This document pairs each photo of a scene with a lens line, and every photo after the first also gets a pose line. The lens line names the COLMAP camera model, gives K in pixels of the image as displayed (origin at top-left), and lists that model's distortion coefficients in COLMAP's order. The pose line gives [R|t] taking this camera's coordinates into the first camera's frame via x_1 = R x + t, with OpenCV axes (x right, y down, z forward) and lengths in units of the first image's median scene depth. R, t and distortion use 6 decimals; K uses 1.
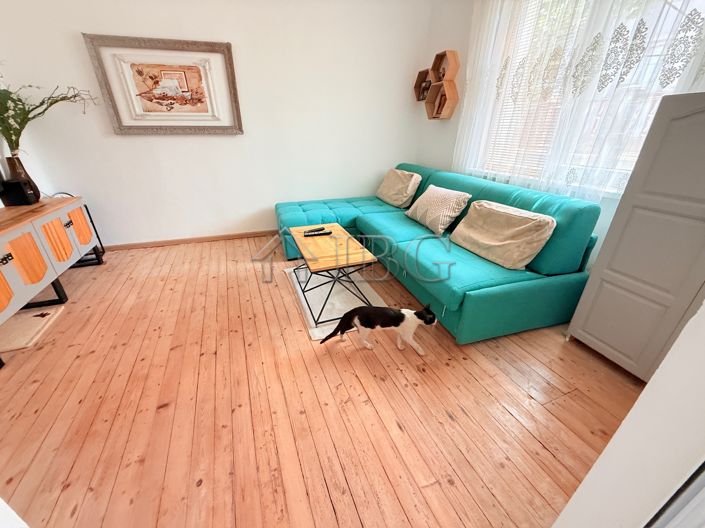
lens RADIAL K [[281.3, 0, 350.6], [0, 281.3, 263.5], [0, 0, 1]] dist [0.000164, 0.000079]
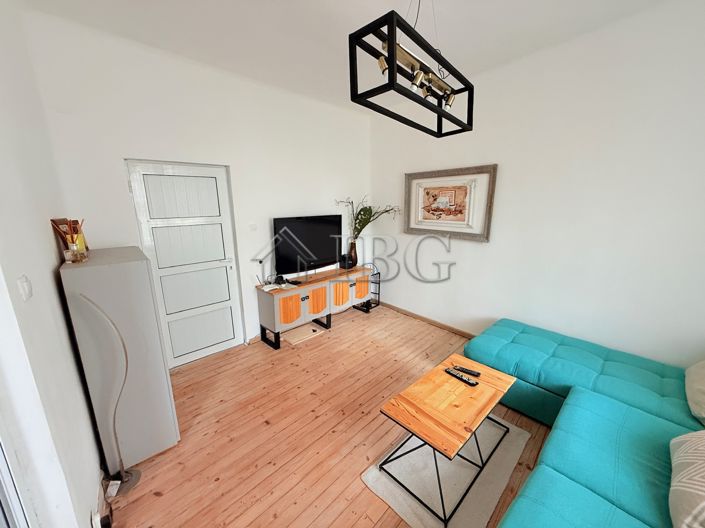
lens RADIAL K [[281.3, 0, 350.5], [0, 281.3, 262.8], [0, 0, 1]] dist [0.000164, 0.000079]
pose [[0.391037, 0.196254, -0.899208, 0.386359], [-0.387061, 0.921471, 0.032792, -0.280472], [0.835029, 0.335226, 0.436291, 0.221711]]
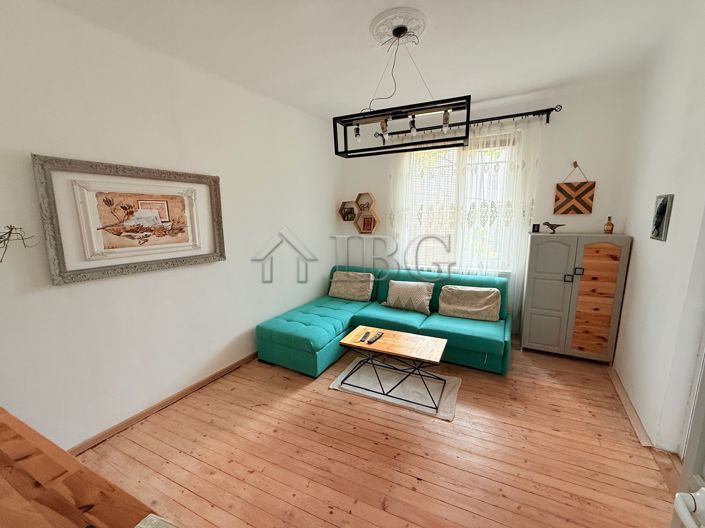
lens RADIAL K [[281.3, 0, 351.3], [0, 281.3, 262.6], [0, 0, 1]] dist [0.000164, 0.000079]
pose [[0.730561, -0.119624, 0.672288, -0.815684], [0.308050, 0.936395, -0.168134, -0.203764], [-0.609415, 0.329930, 0.720944, 0.114956]]
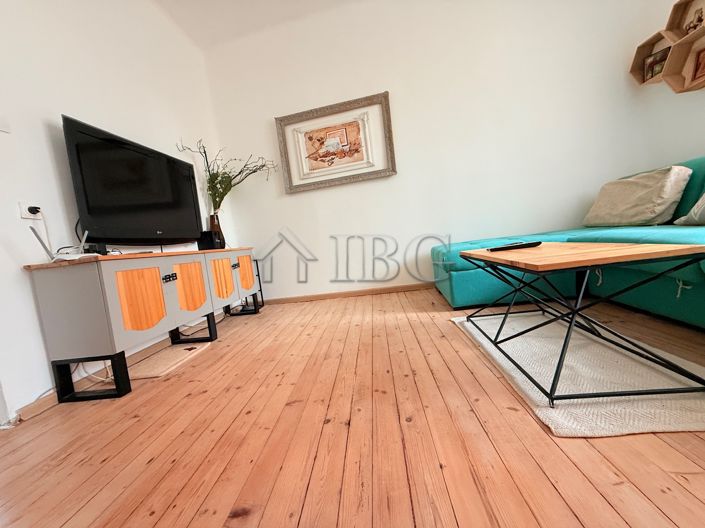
lens RADIAL K [[281.3, 0, 350.3], [0, 281.3, 263.5], [0, 0, 1]] dist [0.000164, 0.000079]
pose [[0.883637, -0.076513, -0.461878, -0.132960], [-0.077413, 0.949096, -0.305327, 0.125717], [0.461728, 0.305554, 0.832733, 0.298626]]
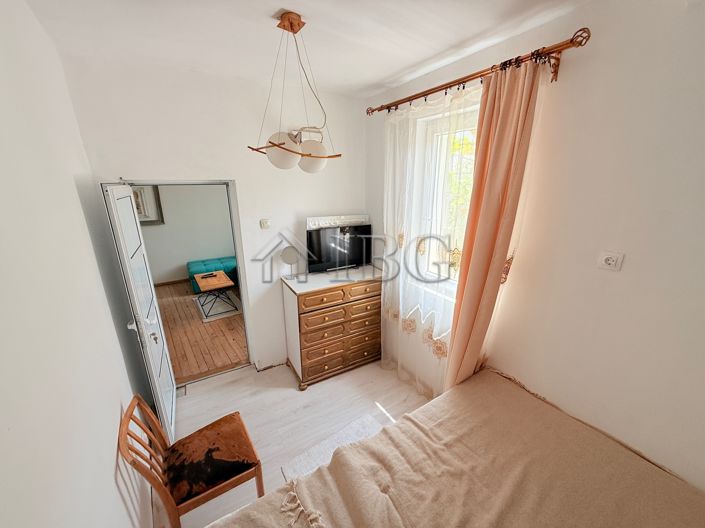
lens RADIAL K [[281.3, 0, 353.3], [0, 281.3, 263.4], [0, 0, 1]] dist [0.000164, 0.000079]
pose [[0.965873, -0.073391, 0.248401, 0.340414], [0.112221, 0.982906, -0.145952, 0.185810], [-0.233444, 0.168847, 0.957598, -1.035216]]
